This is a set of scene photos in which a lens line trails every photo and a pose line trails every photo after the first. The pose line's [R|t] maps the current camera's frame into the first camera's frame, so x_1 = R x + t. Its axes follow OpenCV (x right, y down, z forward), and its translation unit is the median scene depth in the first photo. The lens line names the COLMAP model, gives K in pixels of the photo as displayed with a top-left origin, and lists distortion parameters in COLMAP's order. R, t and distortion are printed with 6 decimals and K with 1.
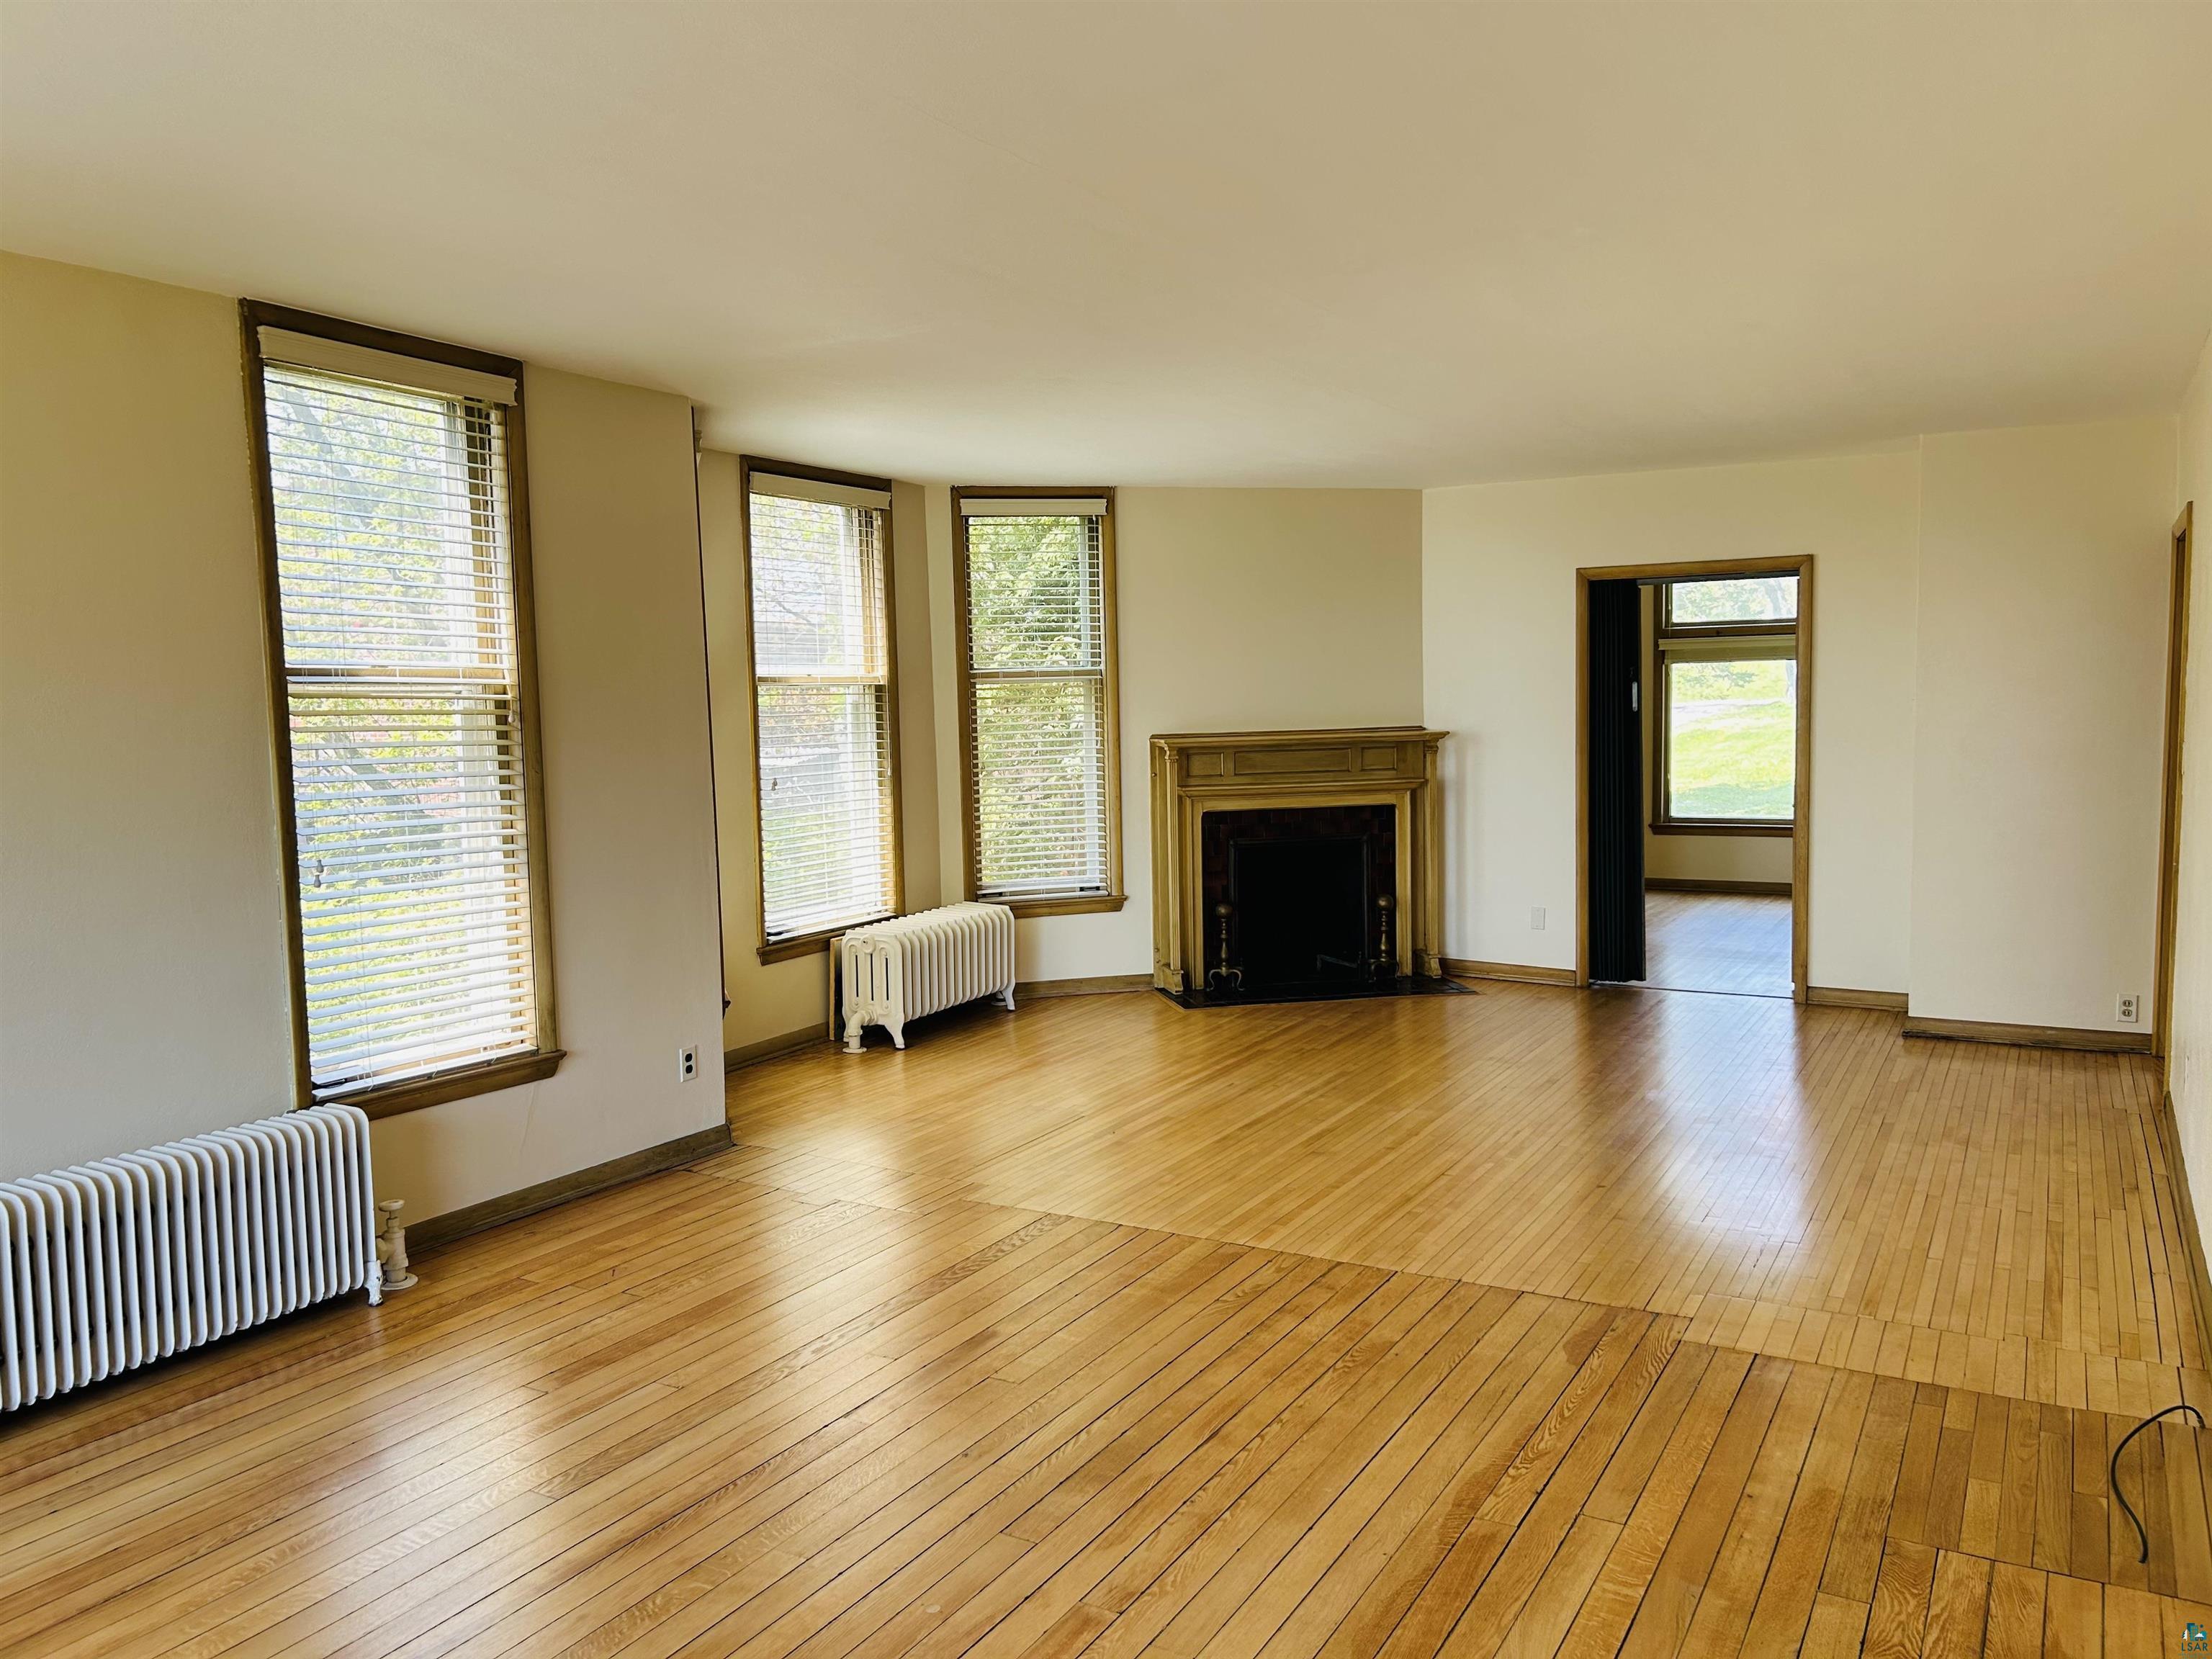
lens RADIAL K [[1660.5, 0, 1095.5], [0, 1660.5, 833.3], [0, 0, 1]] dist [0.067284, -0.074523]
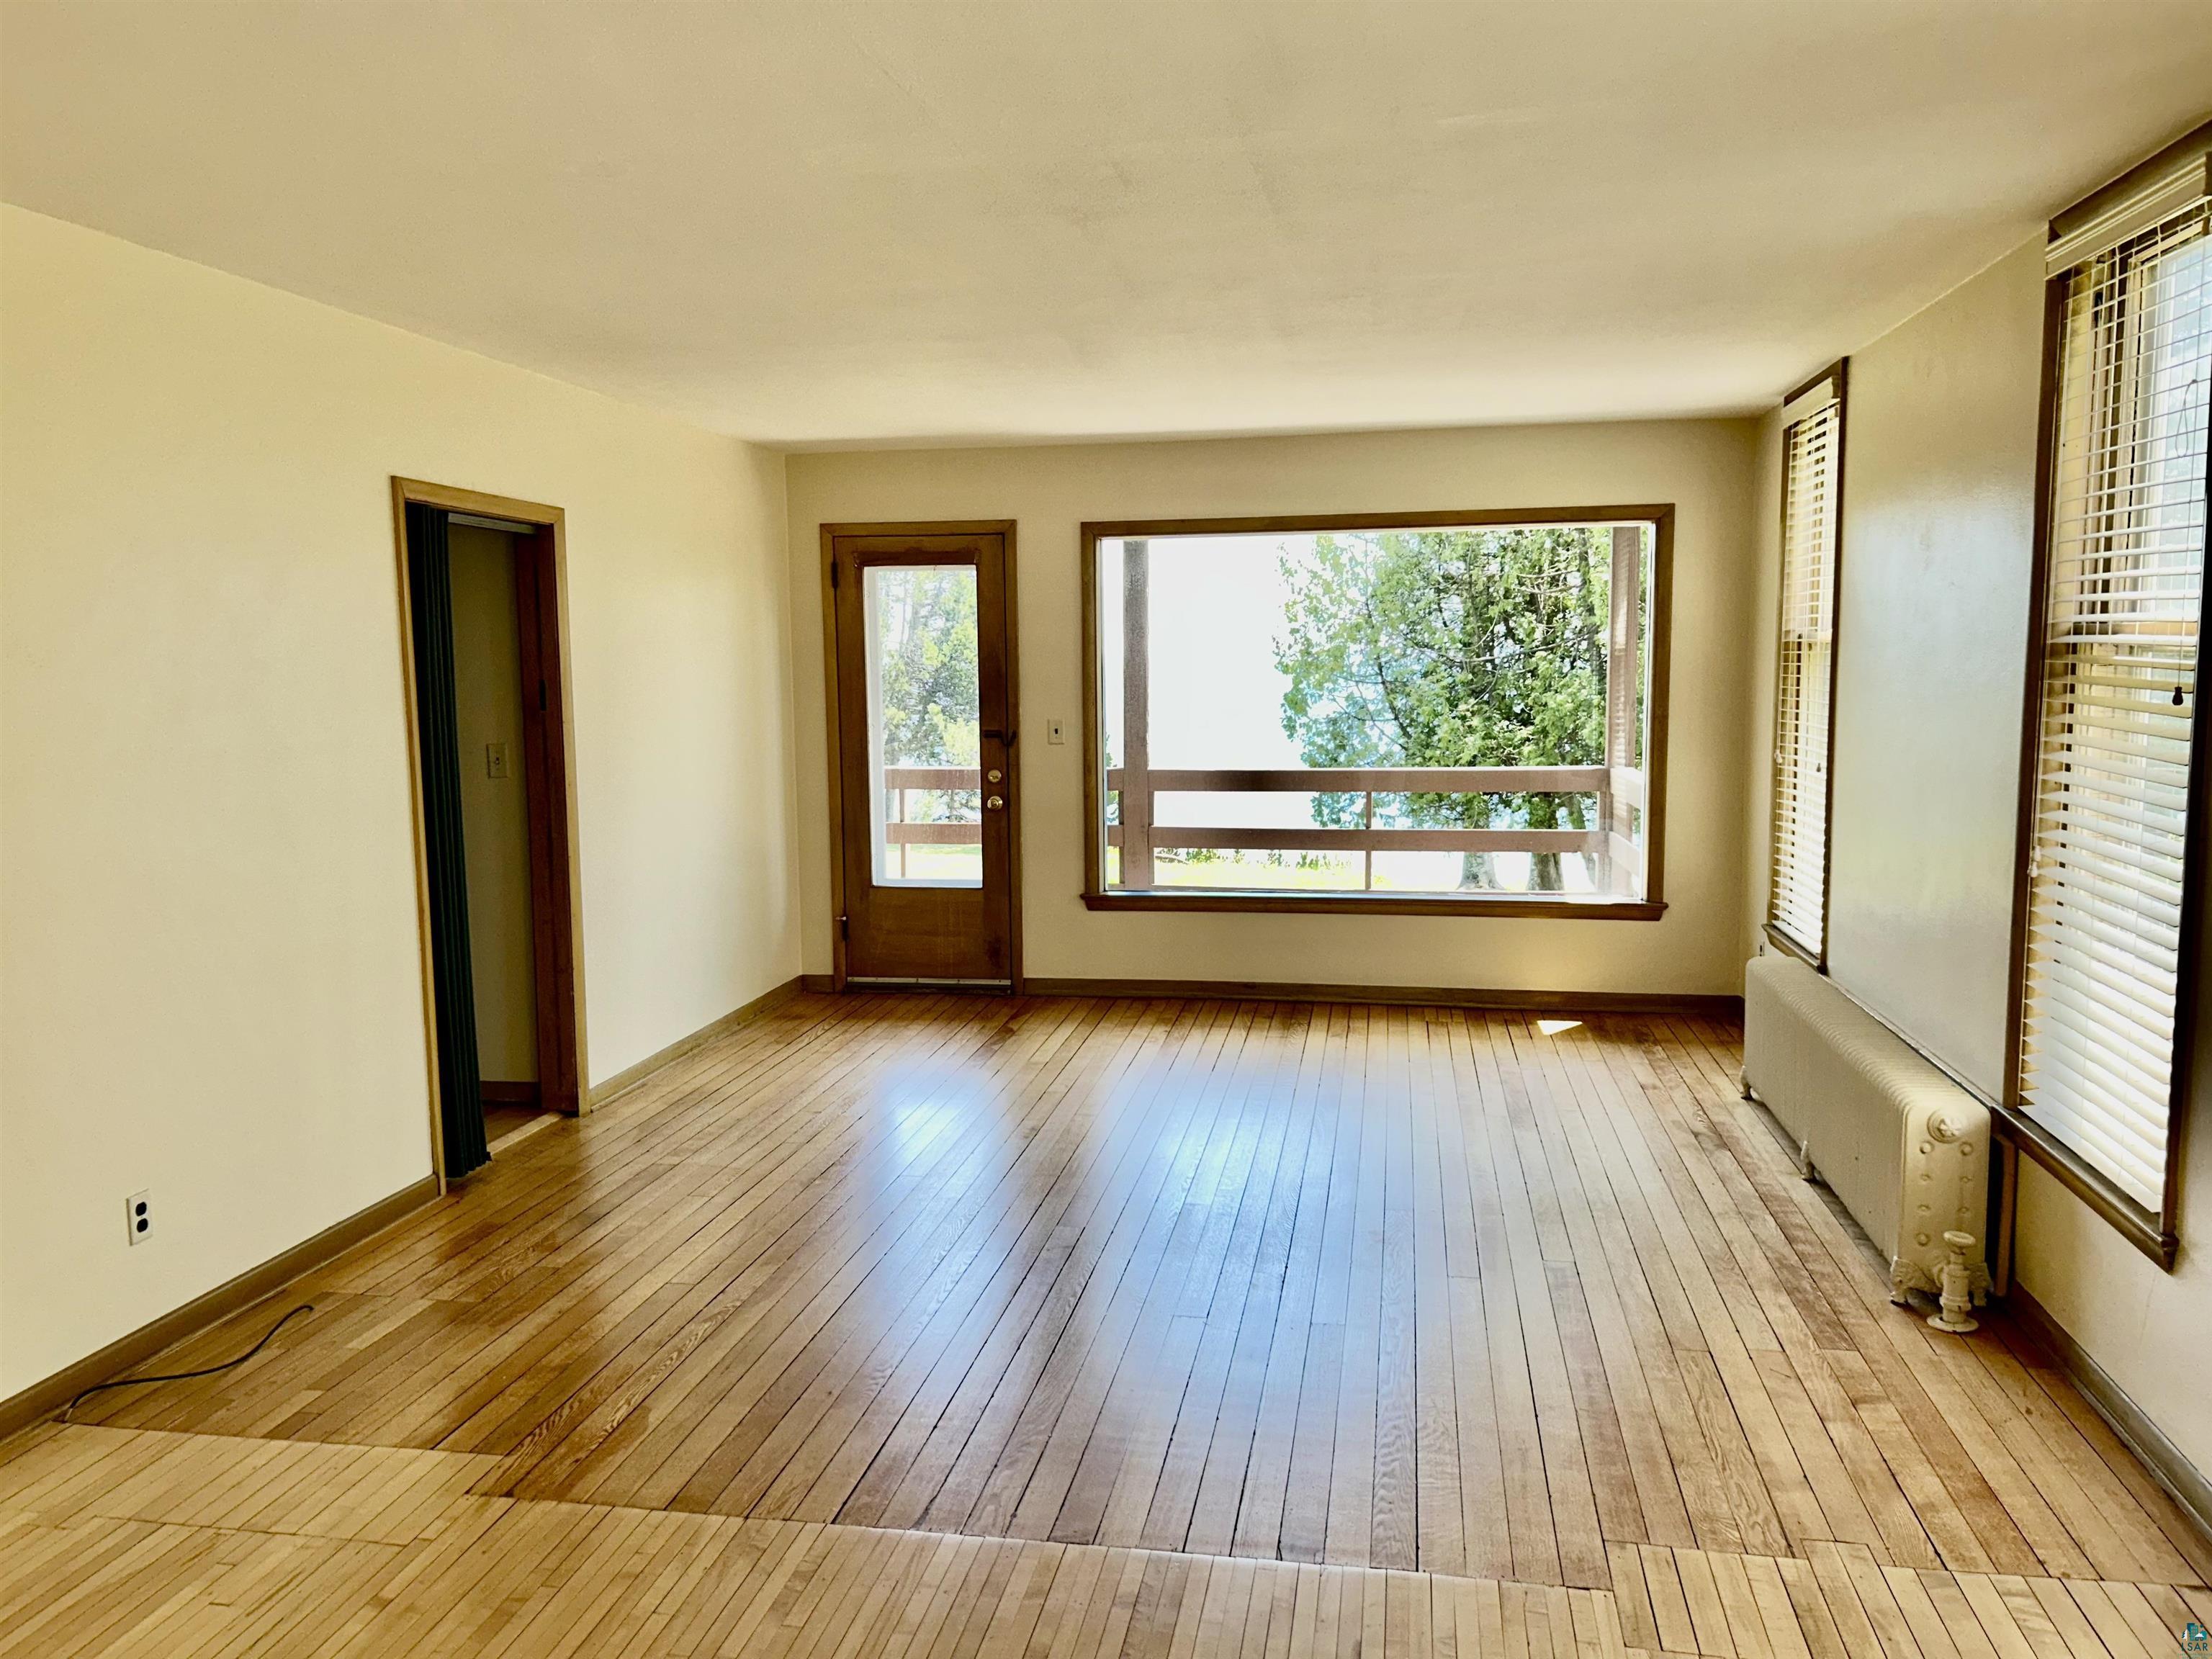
lens RADIAL K [[1660.5, 0, 1090.9], [0, 1660.5, 844.6], [0, 0, 1]] dist [0.067284, -0.074523]
pose [[-0.941310, 0.068972, -0.330421, 0.303163], [0.002418, 0.980253, 0.197731, -0.165450], [0.337534, 0.185328, -0.922889, 1.700724]]
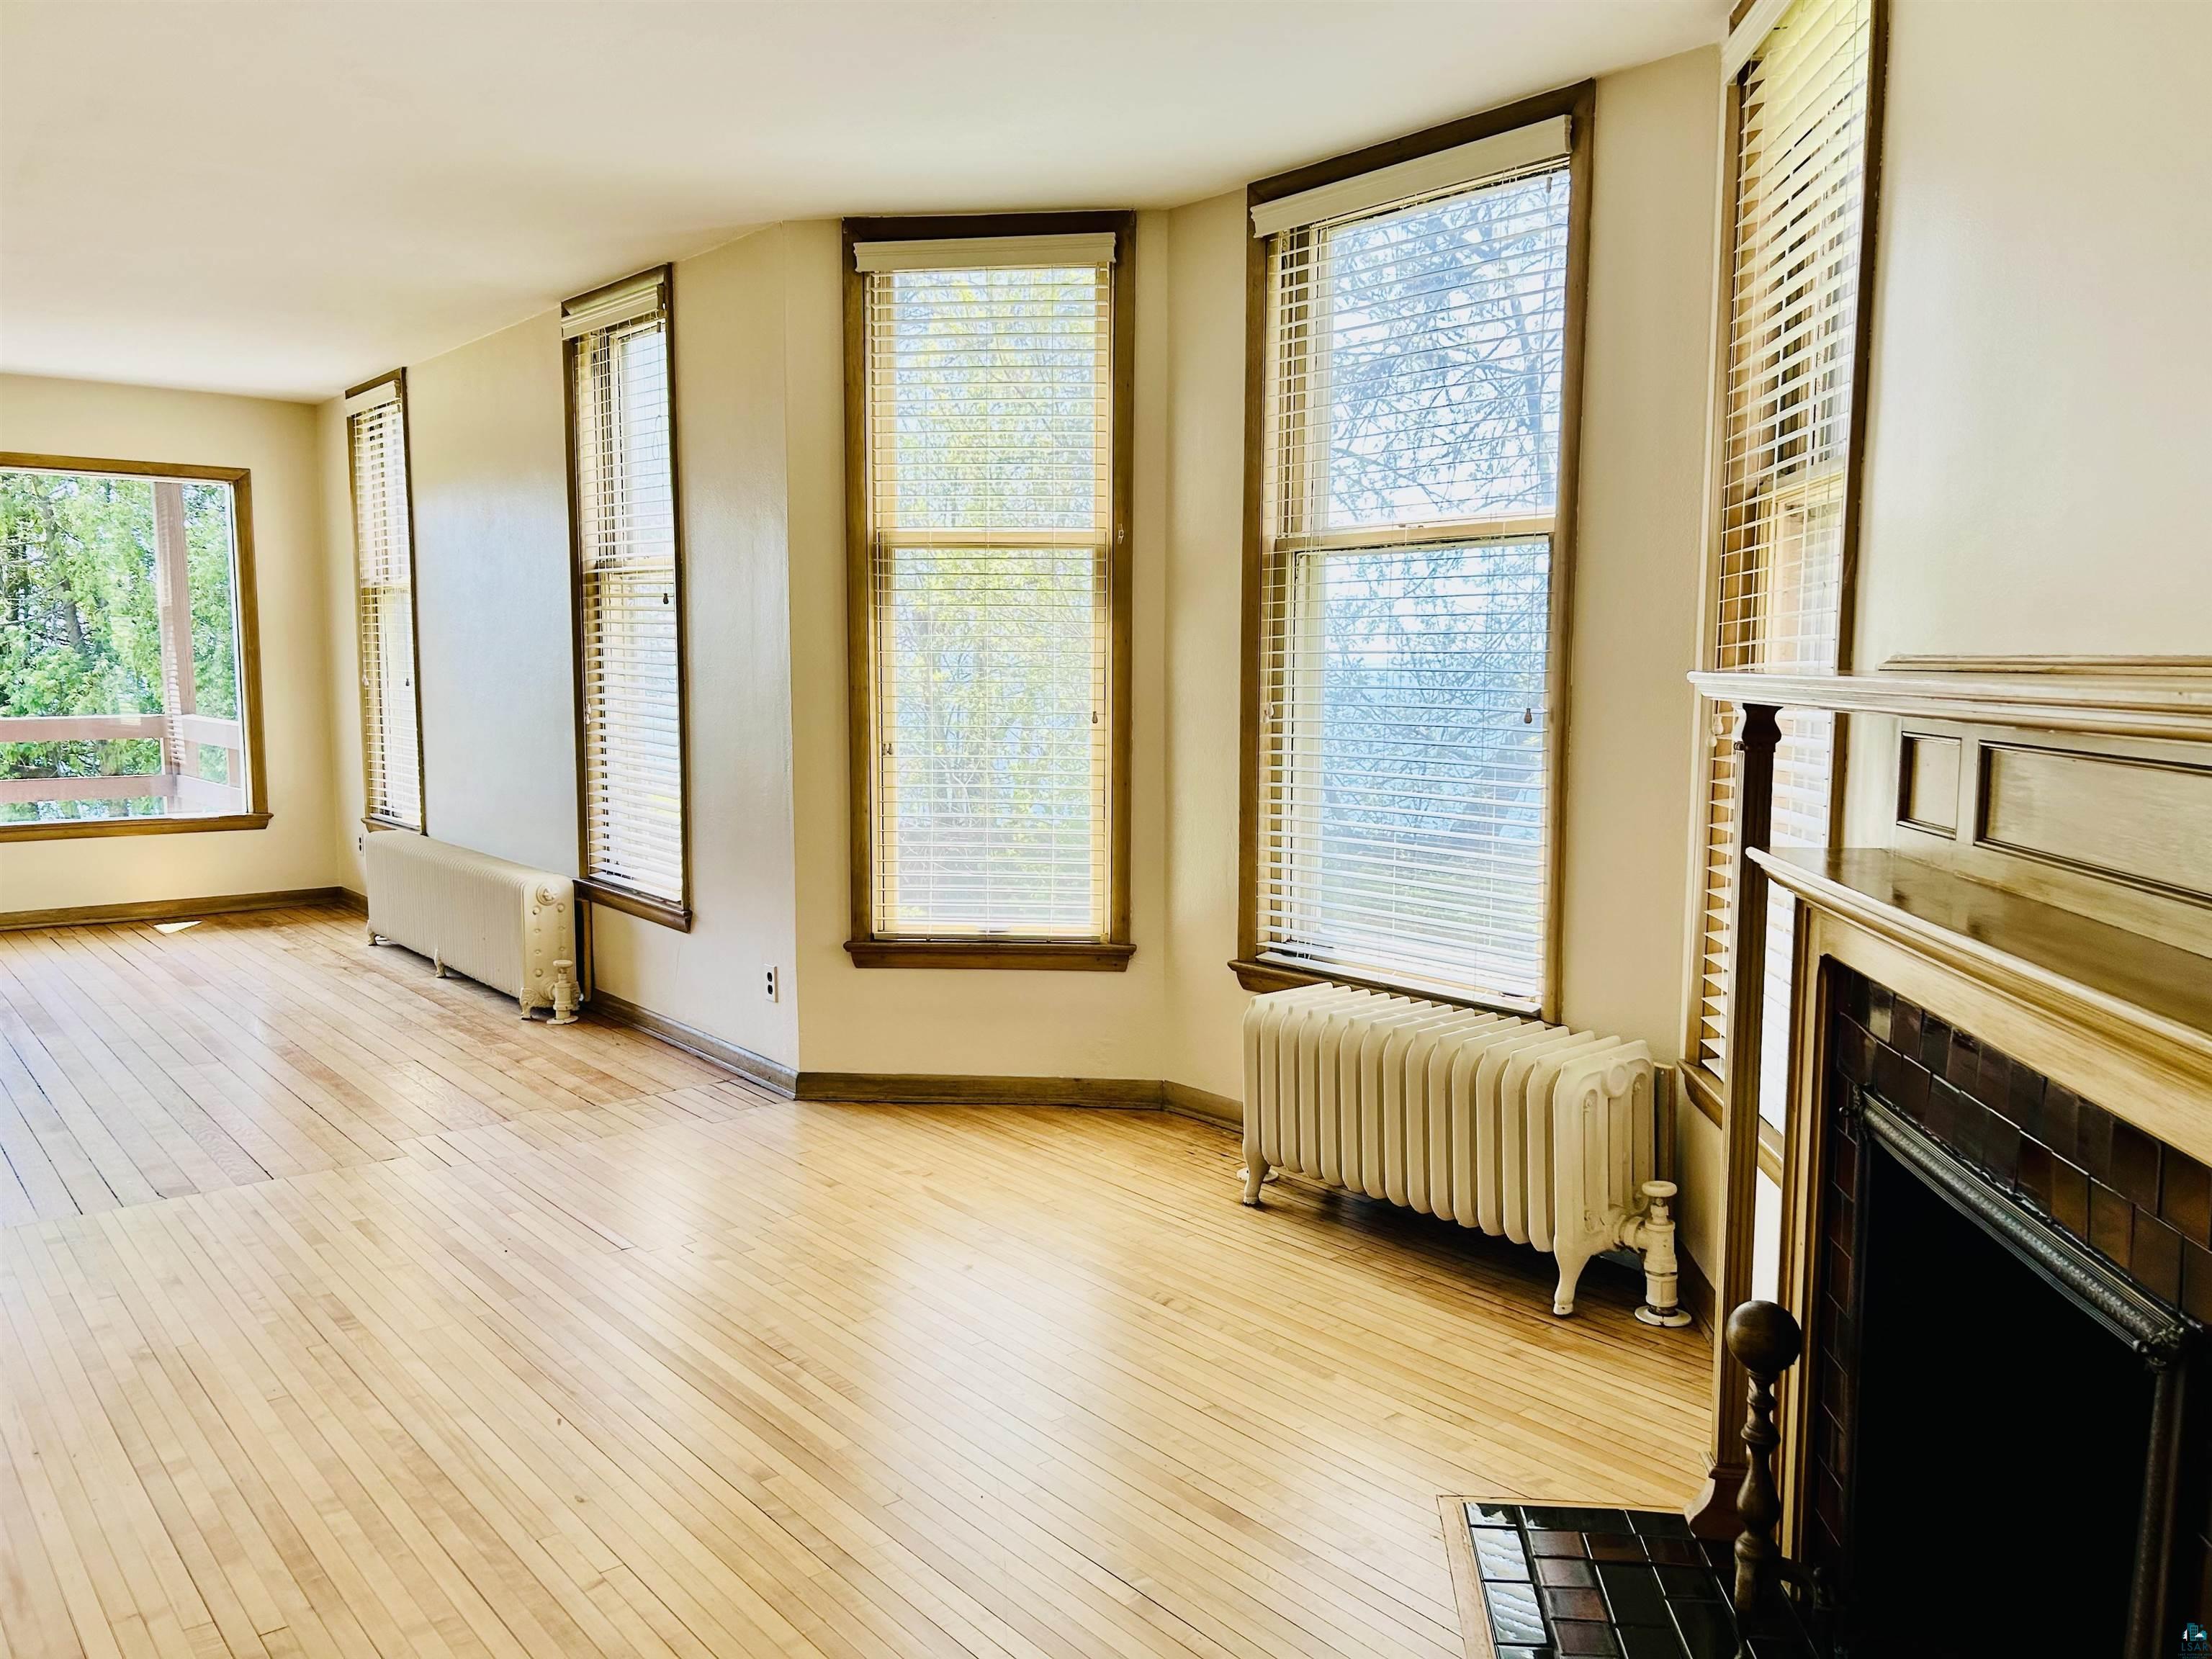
lens RADIAL K [[1660.5, 0, 1080.0], [0, 1660.5, 837.3], [0, 0, 1]] dist [0.067284, -0.074523]
pose [[-0.362880, 0.120411, -0.924023, 0.690335], [-0.075098, 0.984611, 0.157799, -0.126755], [0.928805, 0.126654, -0.348253, 1.927134]]
